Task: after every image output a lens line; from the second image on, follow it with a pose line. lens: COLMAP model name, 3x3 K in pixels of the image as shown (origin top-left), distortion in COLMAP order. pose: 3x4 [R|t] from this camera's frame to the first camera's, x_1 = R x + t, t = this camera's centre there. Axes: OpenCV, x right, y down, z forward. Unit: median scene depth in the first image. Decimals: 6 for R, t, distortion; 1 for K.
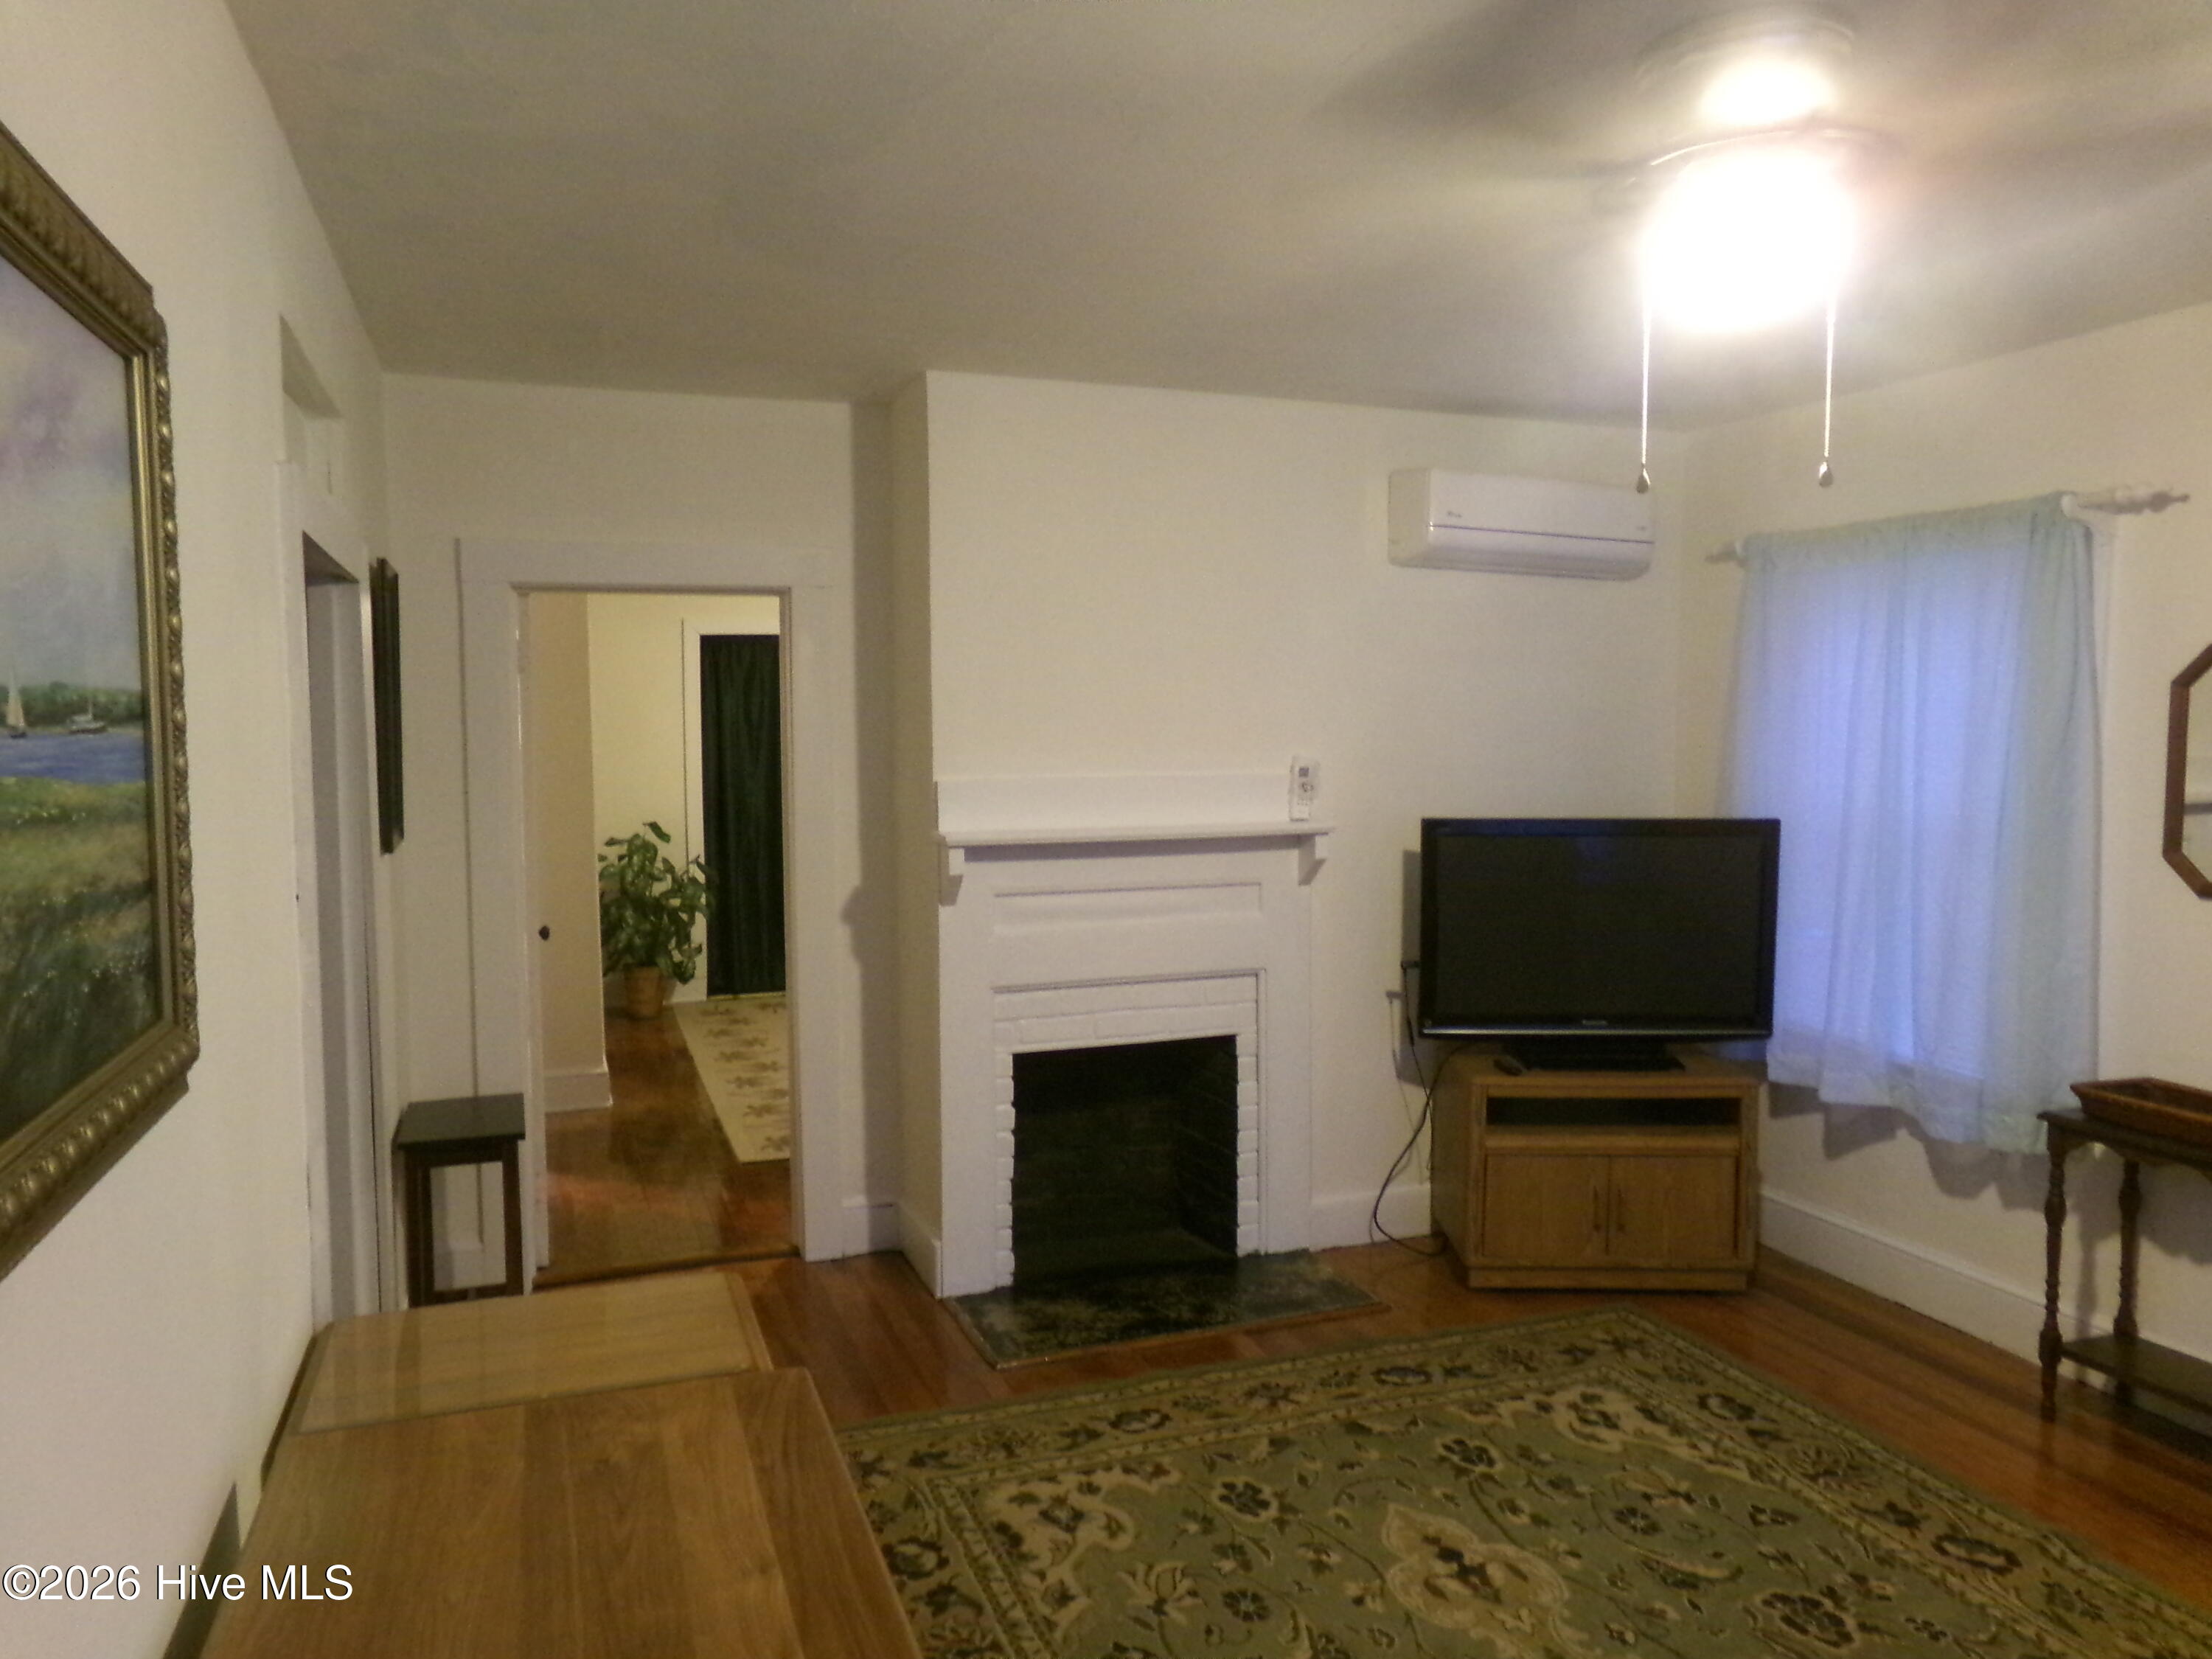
lens RADIAL K [[1493.1, 0, 1051.6], [0, 1493.1, 827.5], [0, 0, 1]] dist [-0.101654, 0.112582]
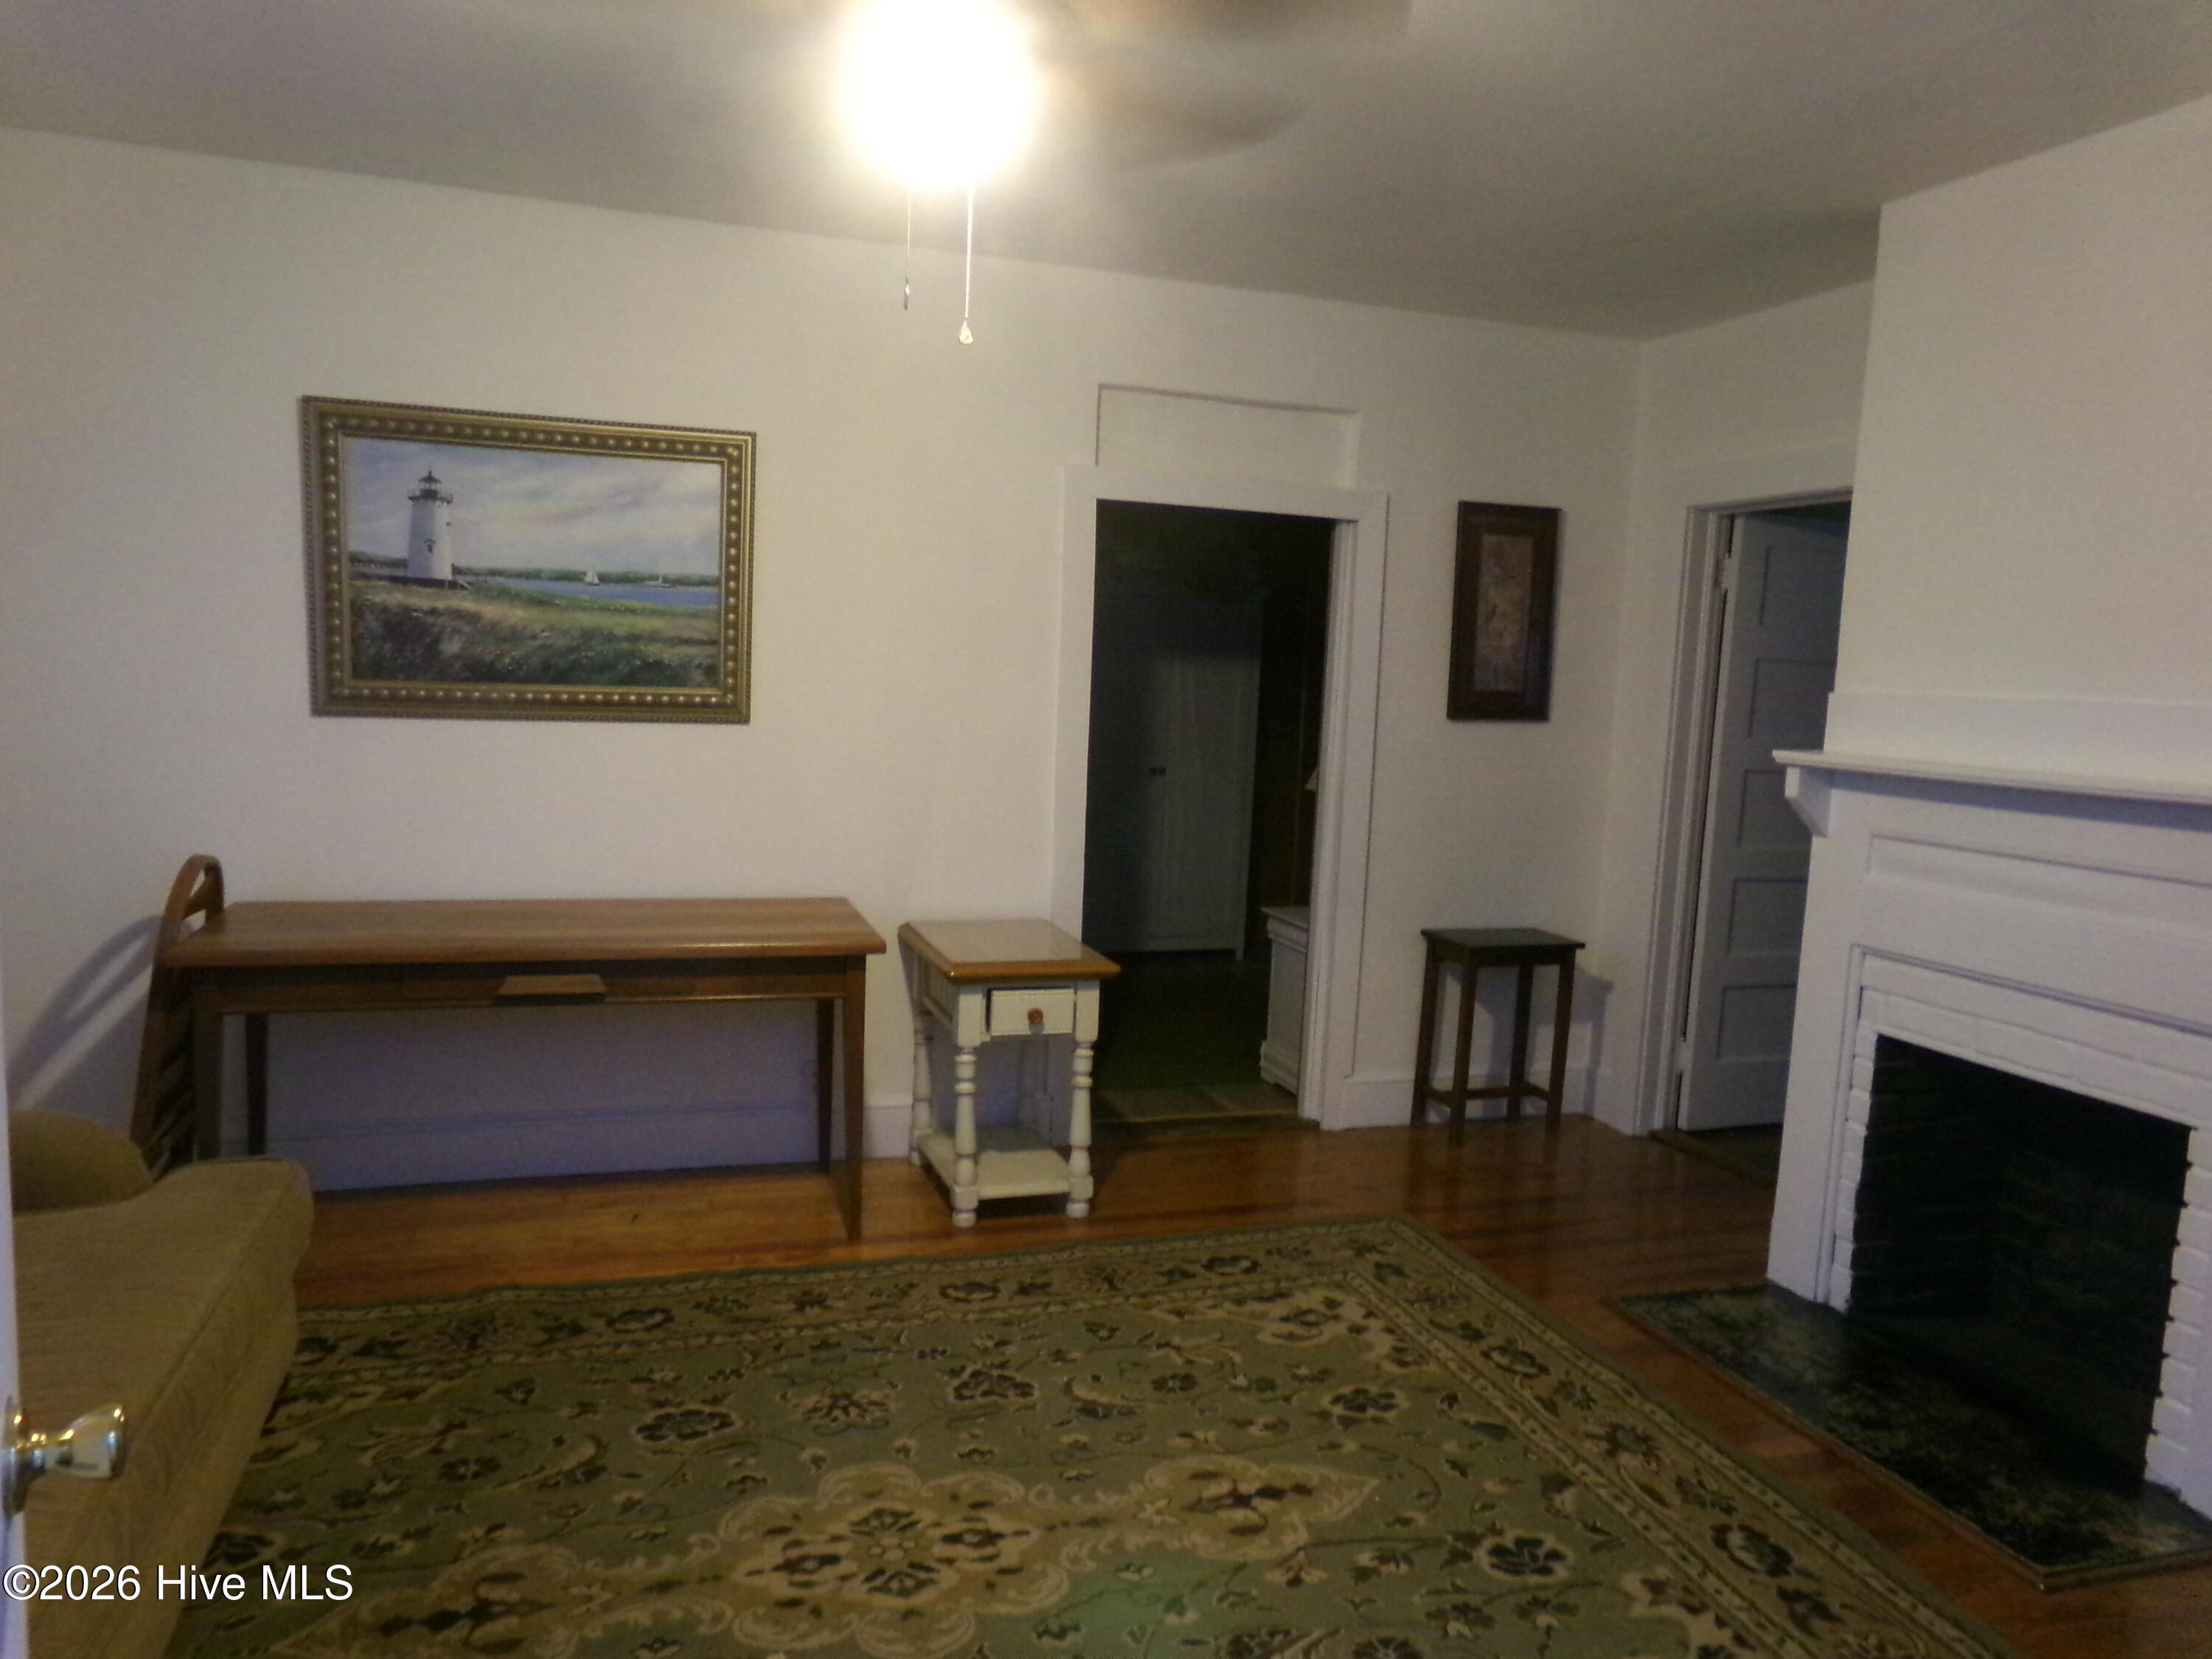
lens RADIAL K [[1493.1, 0, 1051.6], [0, 1493.1, 827.5], [0, 0, 1]] dist [-0.101654, 0.112582]
pose [[-0.017628, 0.128329, -0.991575, 1.018024], [-0.101628, 0.986363, 0.129461, -0.021464], [0.994666, 0.103054, -0.004346, 0.734691]]
